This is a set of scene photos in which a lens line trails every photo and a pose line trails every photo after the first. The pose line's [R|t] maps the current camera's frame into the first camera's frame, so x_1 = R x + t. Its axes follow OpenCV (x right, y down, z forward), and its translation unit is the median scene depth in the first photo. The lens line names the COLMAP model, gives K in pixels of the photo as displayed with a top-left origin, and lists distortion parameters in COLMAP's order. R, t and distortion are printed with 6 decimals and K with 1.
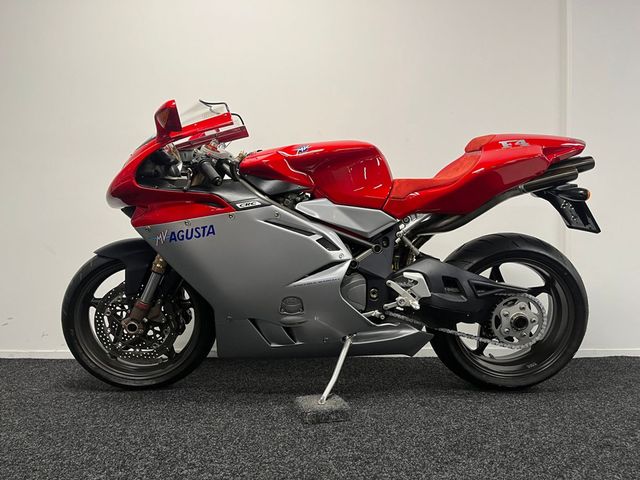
lens RADIAL K [[470.6, 0, 320.0], [0, 470.6, 240.0], [0, 0, 1]] dist [0.049034, -0.063988]
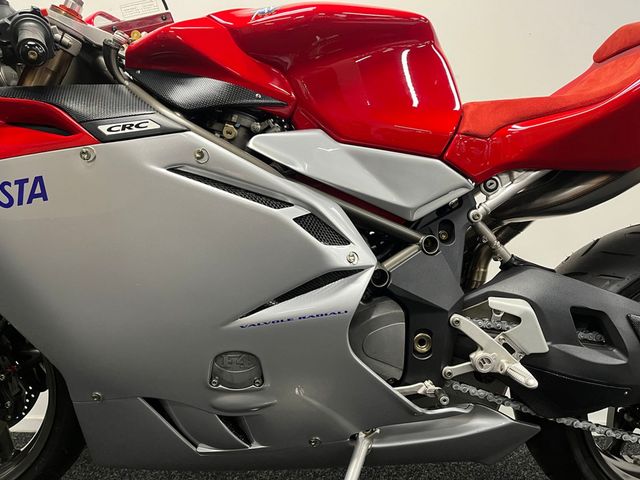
lens RADIAL K [[470.6, 0, 320.0], [0, 470.6, 240.0], [0, 0, 1]] dist [0.049034, -0.063988]
pose [[0.999850, 0.016644, 0.004872, 0.012194], [-0.016517, 0.999551, -0.024991, 0.027455], [-0.005286, 0.024907, 0.999676, 0.540980]]
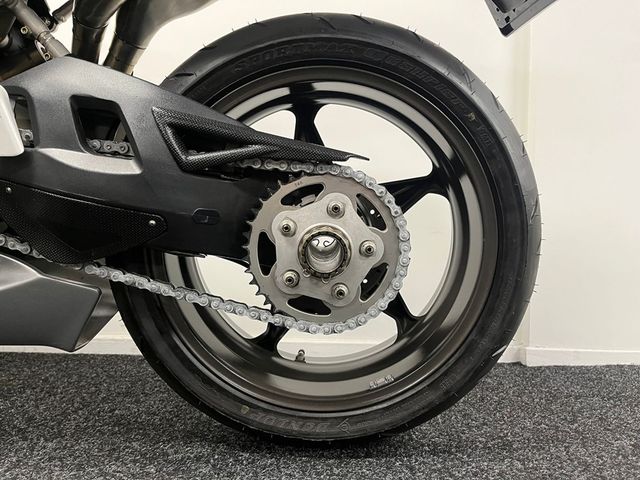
lens RADIAL K [[470.6, 0, 320.0], [0, 470.6, 240.0], [0, 0, 1]] dist [0.049034, -0.063988]
pose [[0.999694, 0.022943, -0.009288, 0.429539], [-0.023009, 0.999710, -0.007127, 0.171004], [0.009122, 0.007339, 0.999931, 0.684548]]
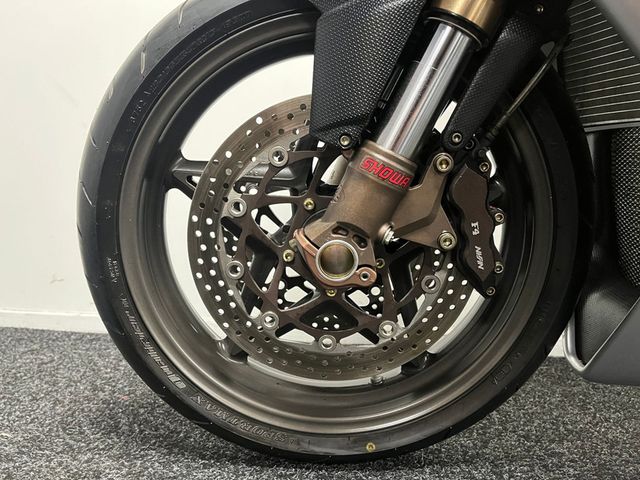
lens RADIAL K [[470.6, 0, 320.0], [0, 470.6, 240.0], [0, 0, 1]] dist [0.049034, -0.063988]
pose [[0.996895, 0.038195, -0.068858, -0.392231], [-0.032687, 0.996305, 0.079417, 0.155669], [0.071637, -0.076919, 0.994460, 0.753676]]
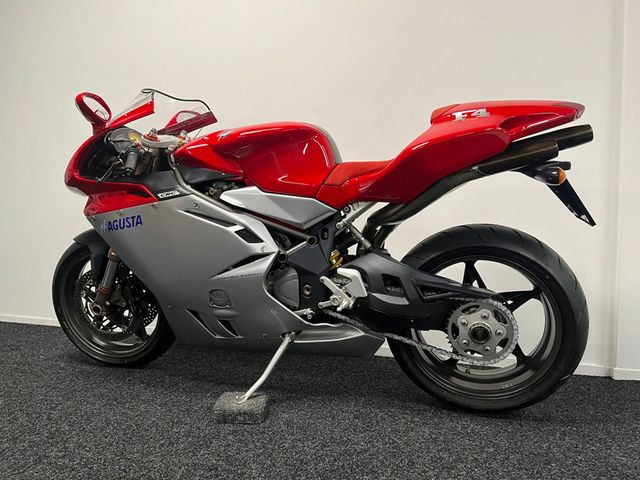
lens RADIAL K [[470.6, 0, 320.0], [0, 470.6, 240.0], [0, 0, 1]] dist [0.049034, -0.063988]
pose [[0.950642, 0.020105, -0.309637, 0.416544], [-0.005413, 0.998821, 0.048238, -0.027296], [0.310242, -0.044181, 0.949630, 0.145070]]
